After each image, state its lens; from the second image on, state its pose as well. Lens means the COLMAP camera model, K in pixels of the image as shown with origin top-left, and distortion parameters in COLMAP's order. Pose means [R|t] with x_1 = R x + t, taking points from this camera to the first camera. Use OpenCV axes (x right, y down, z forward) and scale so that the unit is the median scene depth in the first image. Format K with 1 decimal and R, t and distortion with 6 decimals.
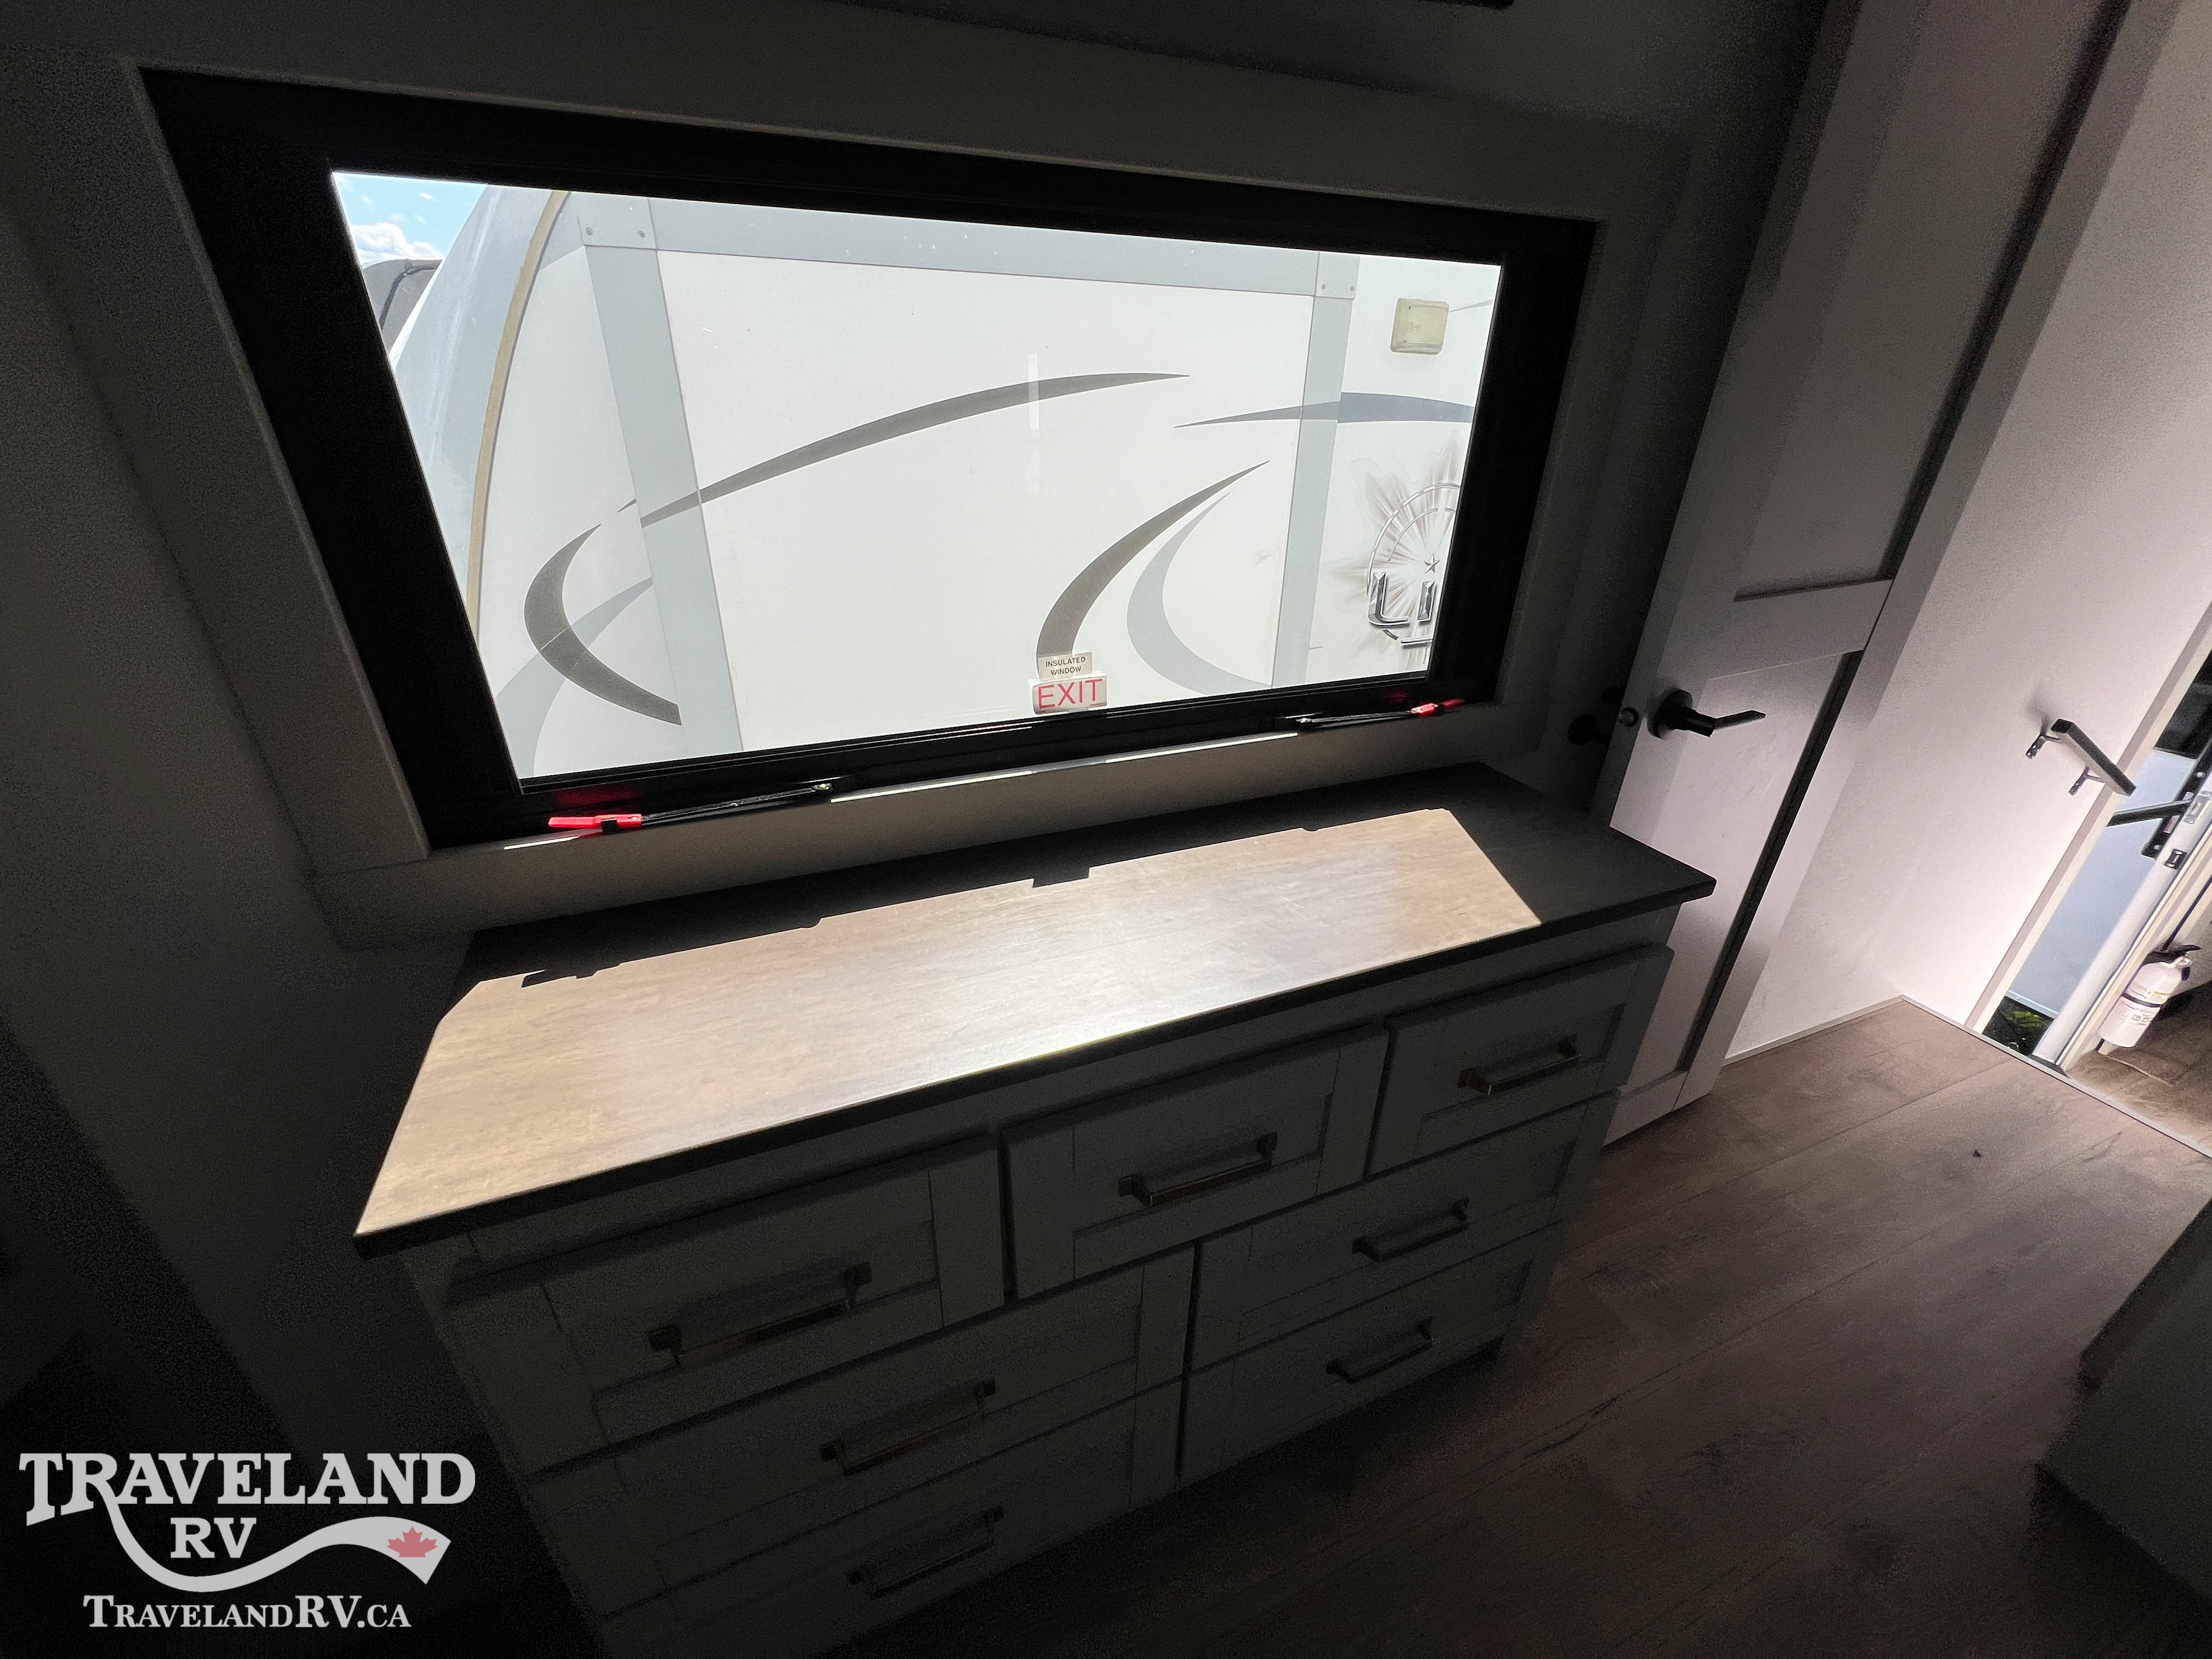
lens RADIAL K [[885.0, 0, 1106.0], [0, 885.0, 829.5], [0, 0, 1]] dist [-0.001254, 0.000150]
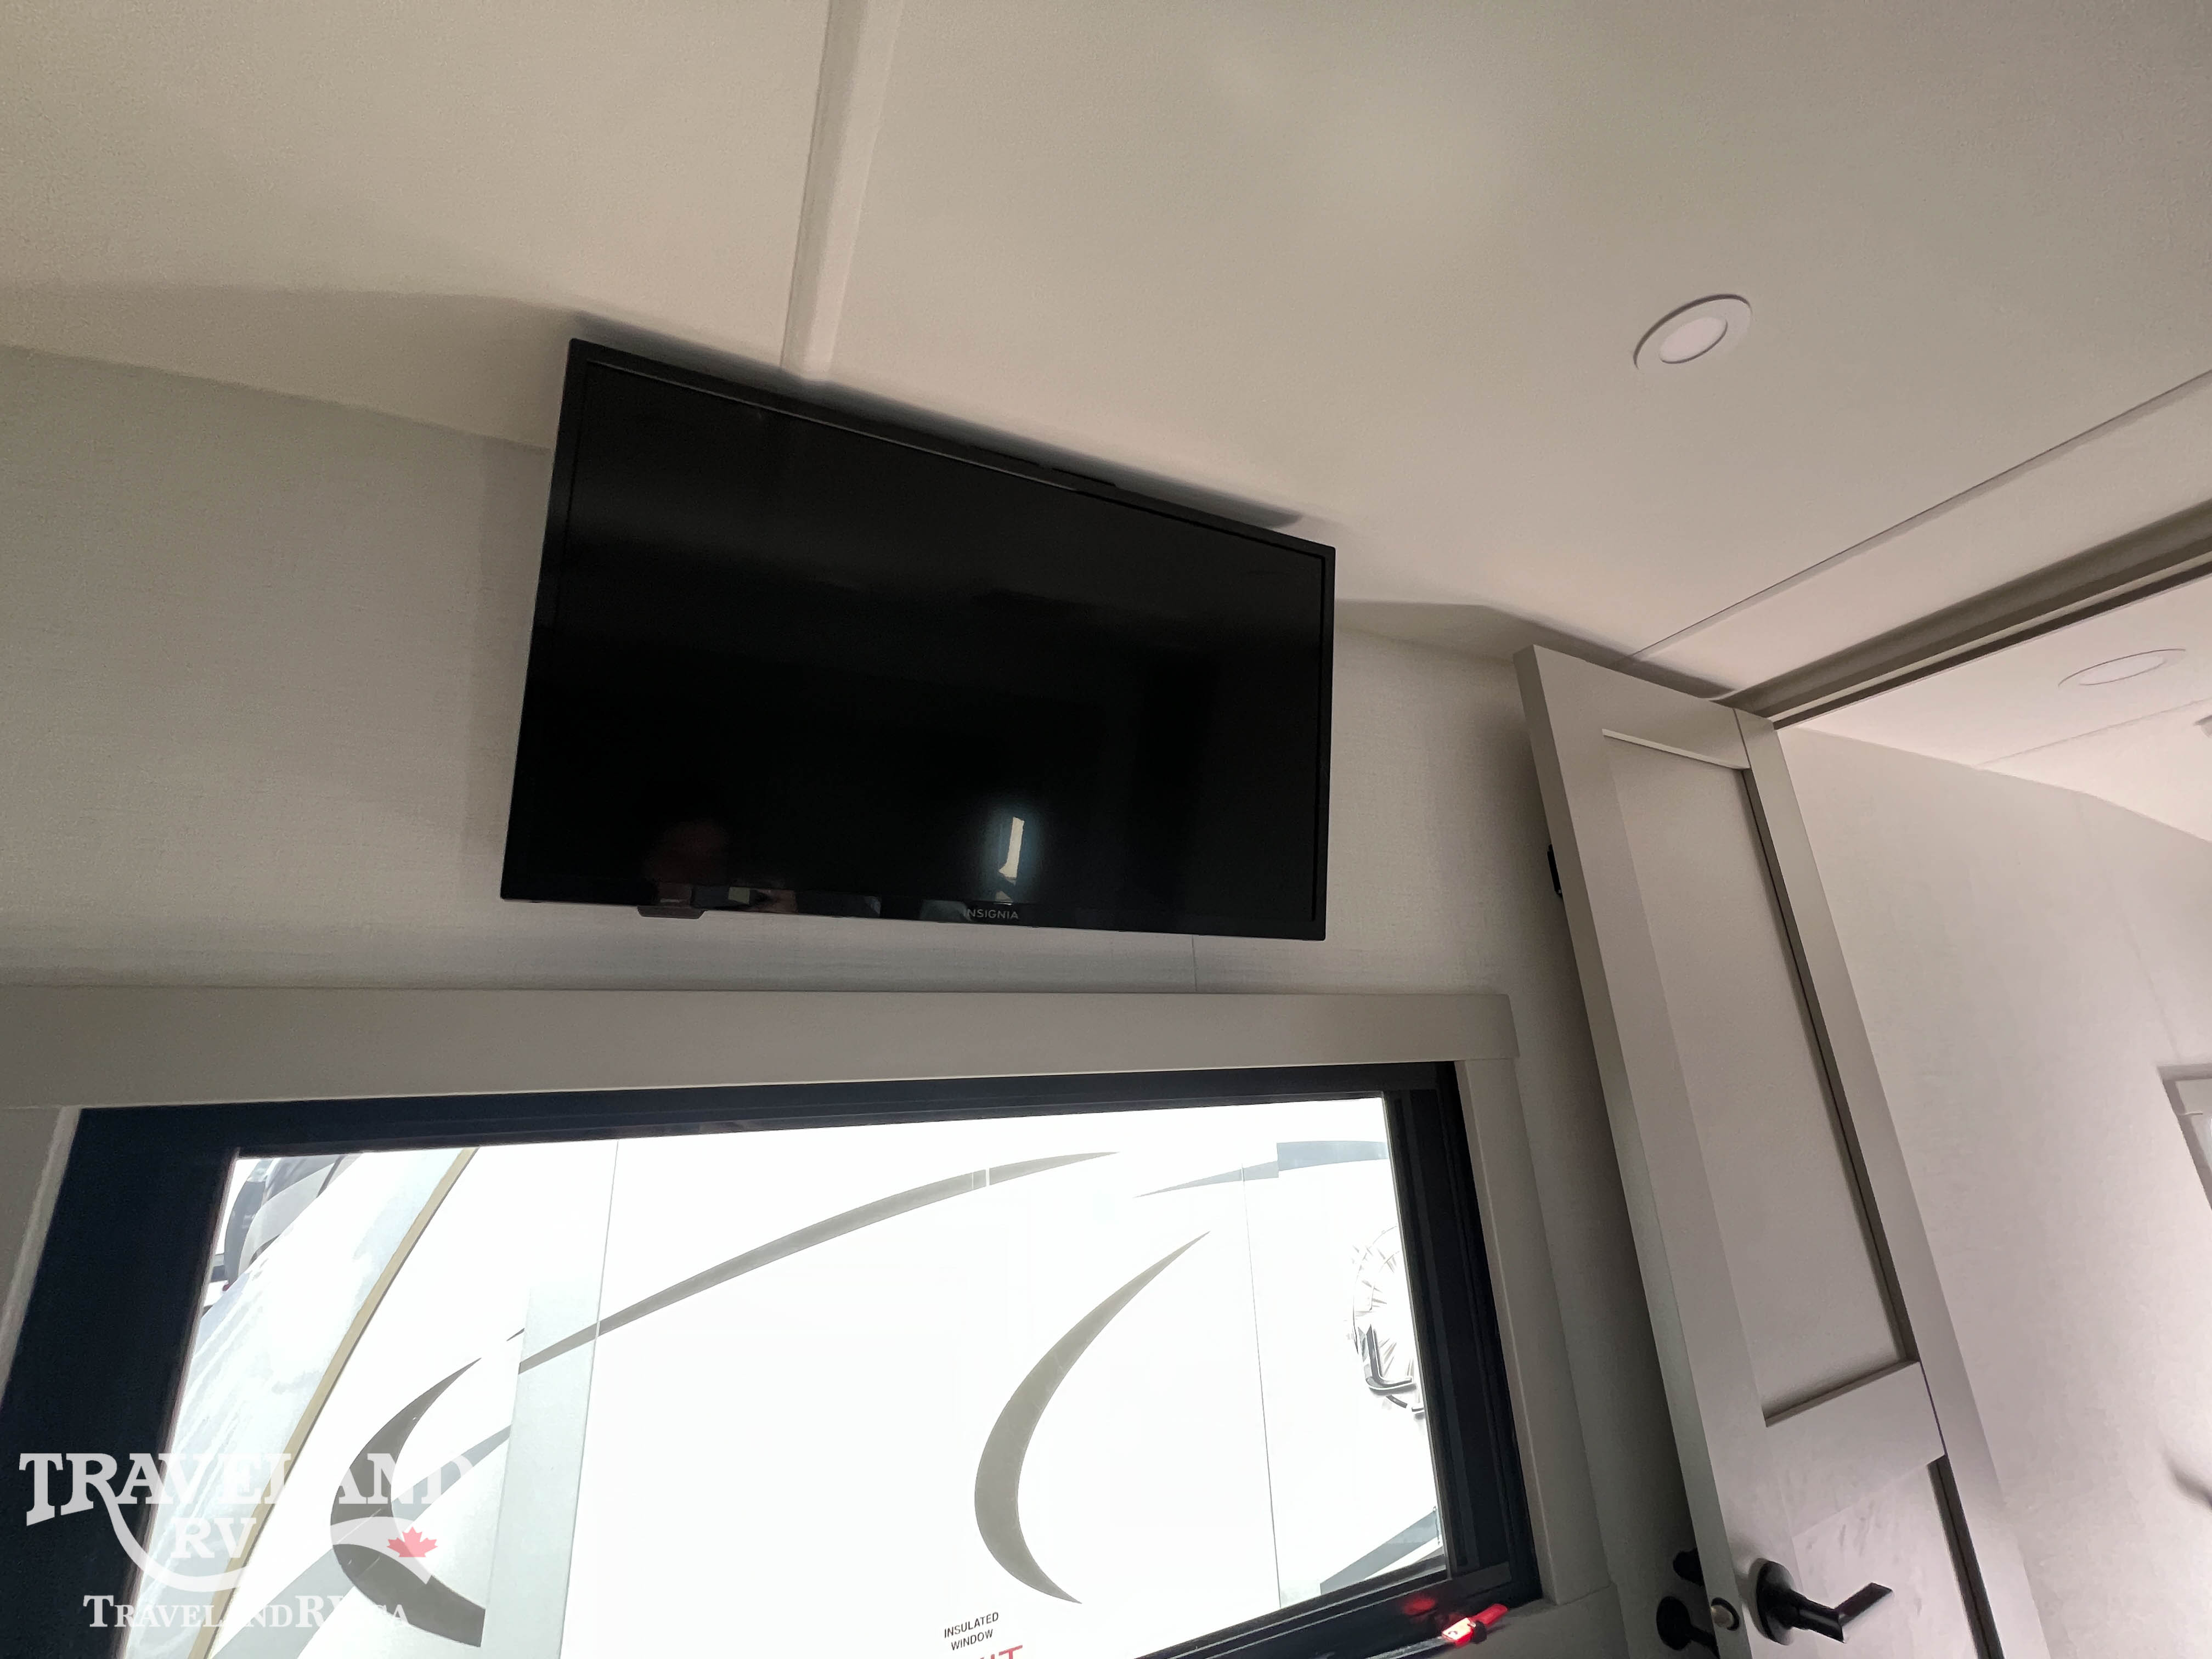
lens RADIAL K [[885.0, 0, 1106.0], [0, 885.0, 829.5], [0, 0, 1]] dist [-0.001254, 0.000150]
pose [[0.997000, -0.049207, 0.059751, 0.047992], [0.076995, 0.709821, -0.700161, -0.112673], [-0.007960, 0.702661, 0.711480, -0.008952]]
